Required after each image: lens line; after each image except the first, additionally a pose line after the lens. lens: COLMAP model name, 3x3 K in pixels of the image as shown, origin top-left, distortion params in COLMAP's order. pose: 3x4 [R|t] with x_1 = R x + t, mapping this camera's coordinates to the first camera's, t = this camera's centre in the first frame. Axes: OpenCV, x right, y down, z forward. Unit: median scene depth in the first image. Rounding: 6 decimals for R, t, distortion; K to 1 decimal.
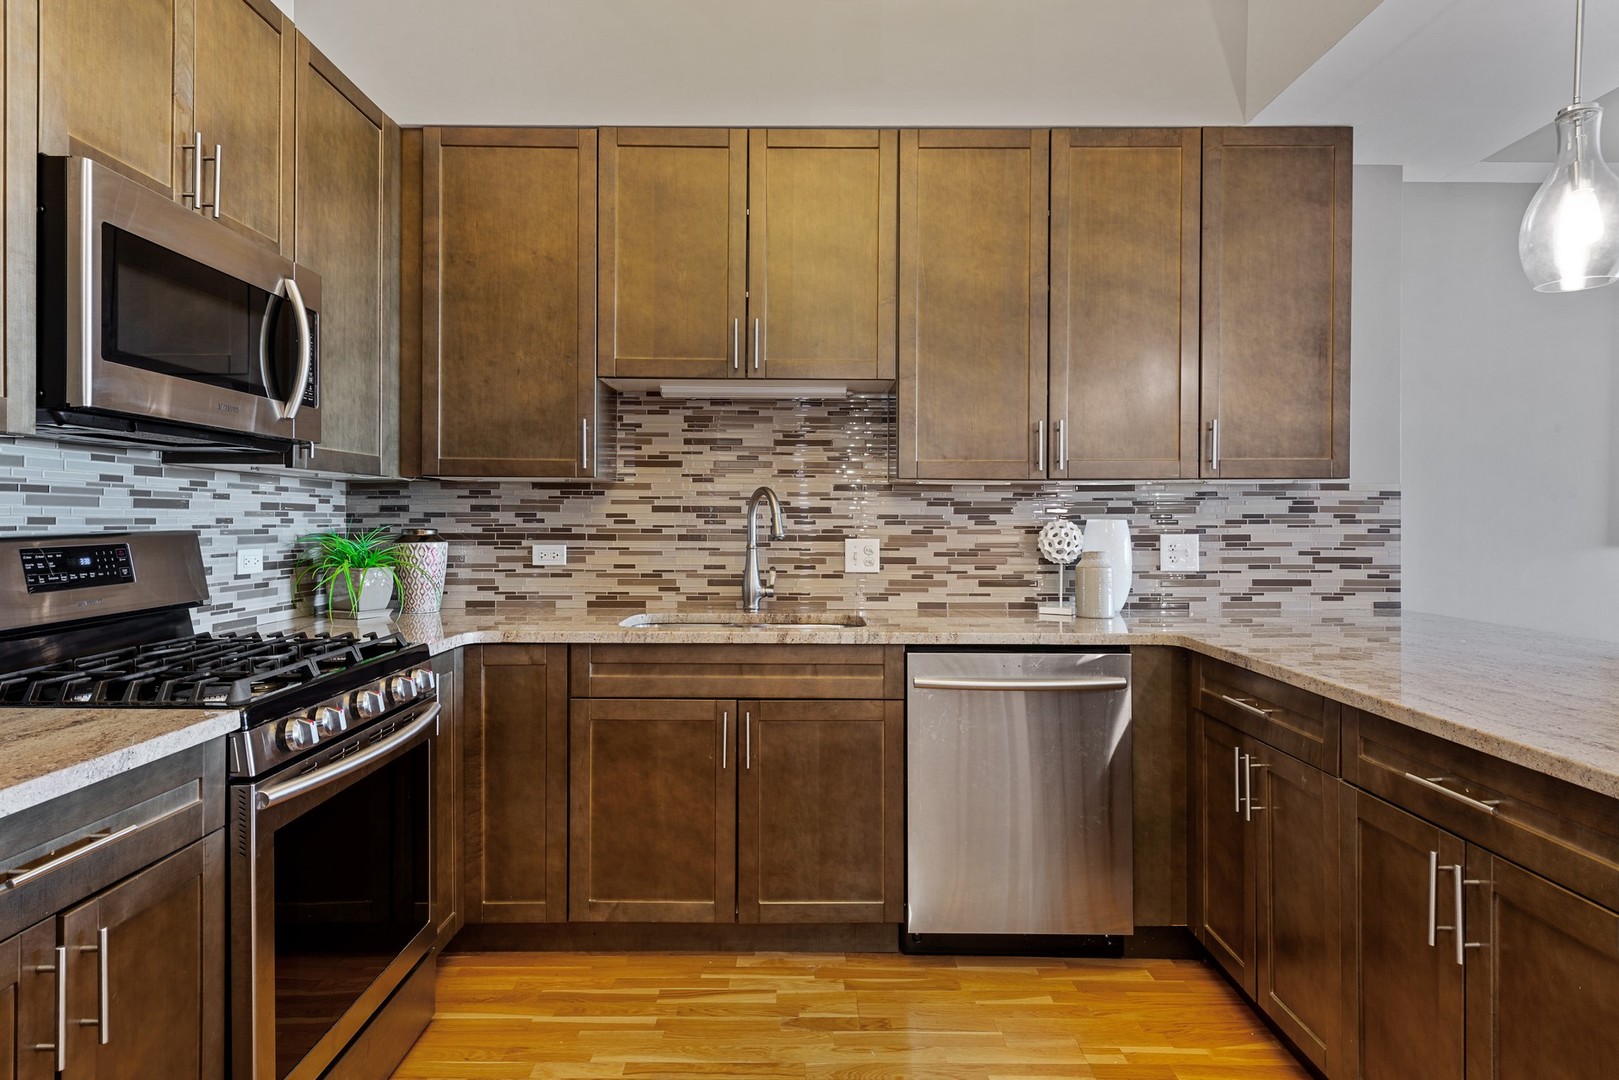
lens RADIAL K [[946.6, 0, 804.2], [0, 946.6, 519.5], [0, 0, 1]] dist [0.031470, -0.029127]
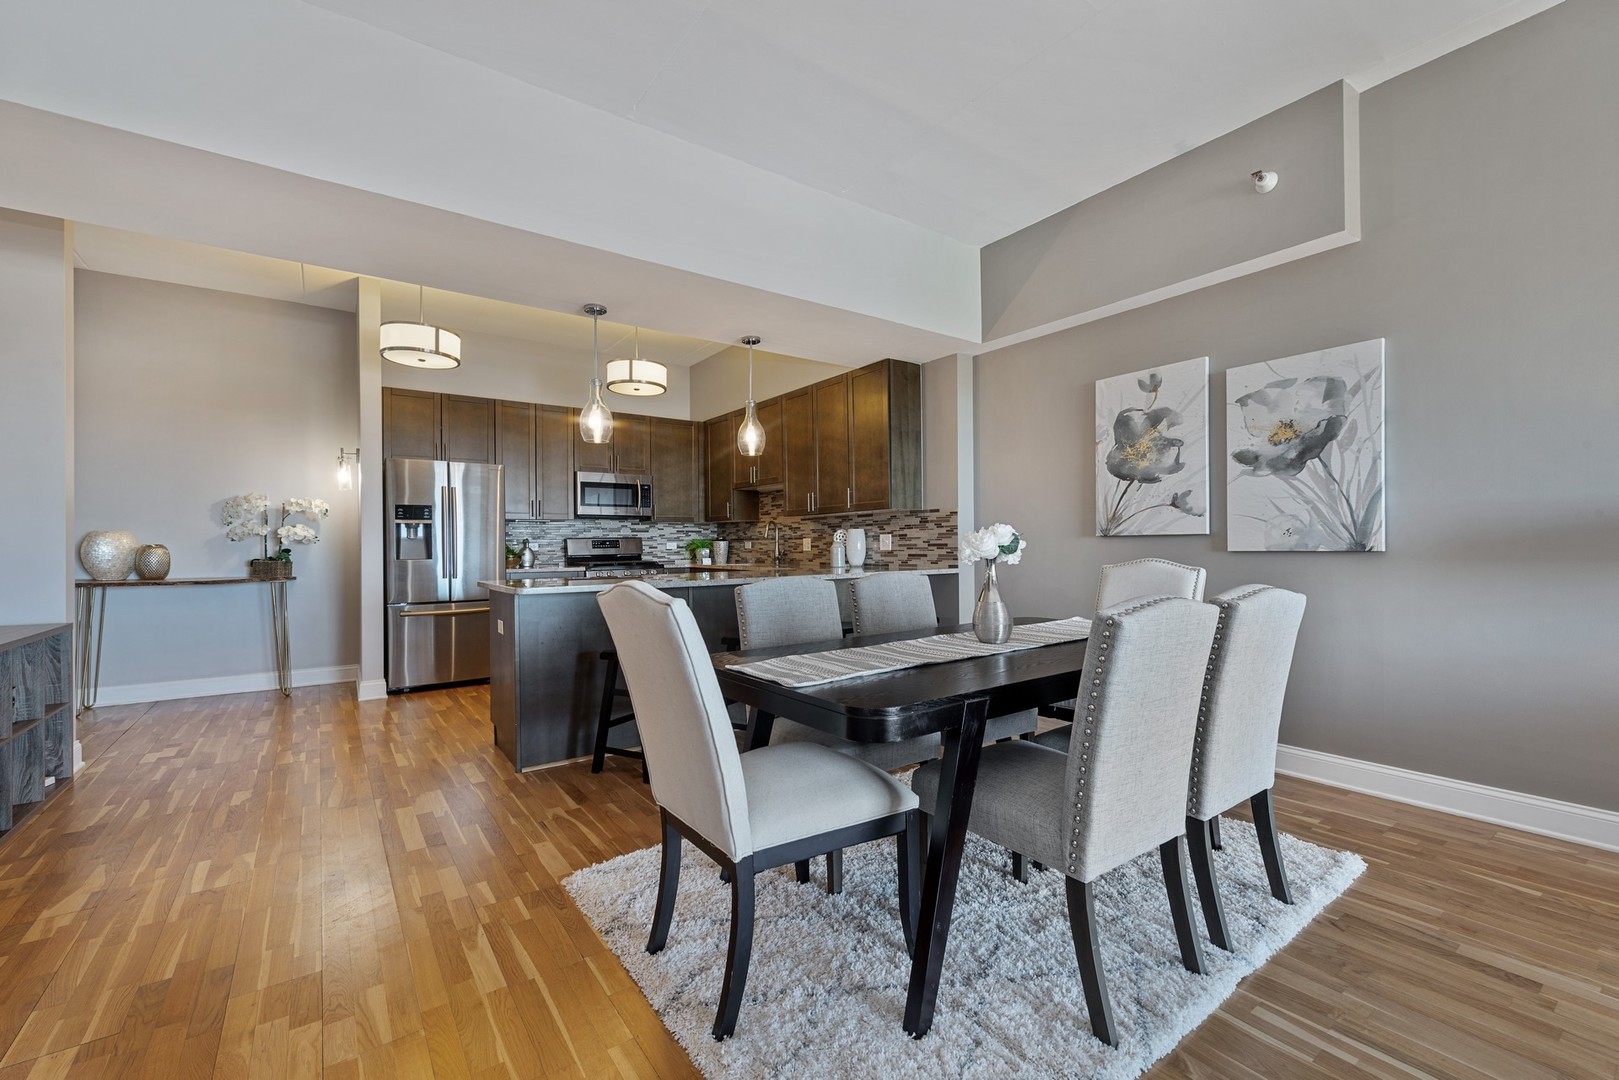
lens RADIAL K [[680.3, 0, 803.7], [0, 680.3, 543.8], [0, 0, 1]] dist [0.000766, -0.000173]
pose [[0.573450, -0.009052, -0.819190, 1.811581], [0.010481, 0.999938, -0.003713, 0.047118], [0.819173, -0.006457, 0.573510, -0.128352]]
